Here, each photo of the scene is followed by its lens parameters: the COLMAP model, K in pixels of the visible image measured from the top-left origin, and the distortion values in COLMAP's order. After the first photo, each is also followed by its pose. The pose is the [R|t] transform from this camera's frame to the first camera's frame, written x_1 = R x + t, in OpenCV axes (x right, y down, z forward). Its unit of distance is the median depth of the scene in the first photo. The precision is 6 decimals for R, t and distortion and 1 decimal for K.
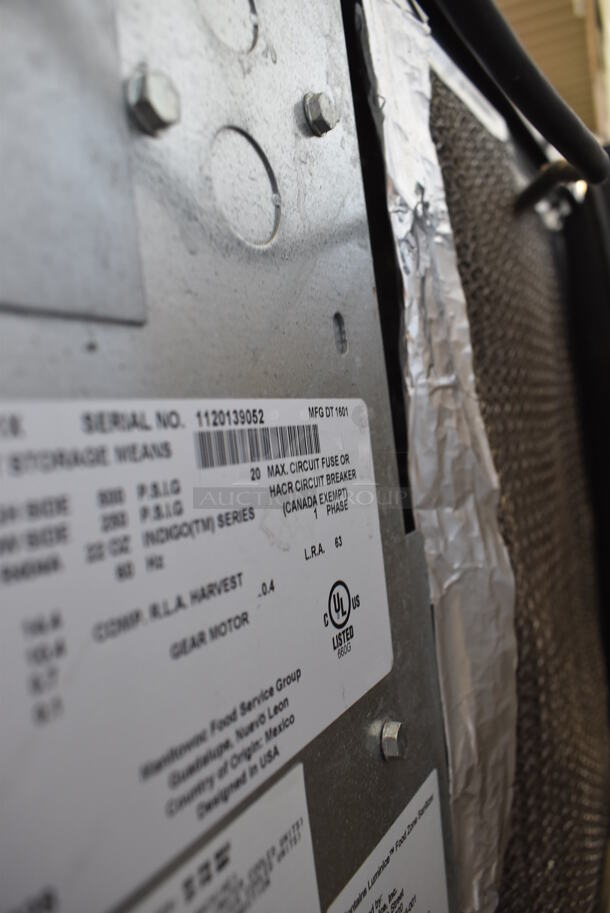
lens RADIAL K [[709.7, 0, 311.4], [0, 709.7, 460.4], [0, 0, 1]] dist [-0.102319, 0.022463]
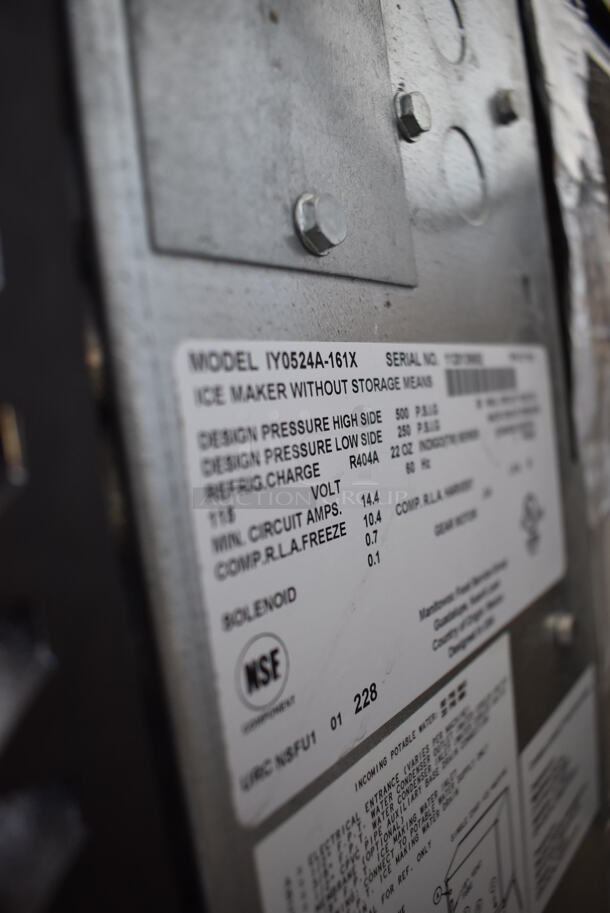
lens RADIAL K [[709.7, 0, 311.4], [0, 709.7, 460.4], [0, 0, 1]] dist [-0.102319, 0.022463]
pose [[0.991208, 0.004692, -0.132228, -0.237628], [0.002373, 0.998580, 0.053217, 0.060012], [0.132290, -0.053063, 0.989790, -0.347720]]
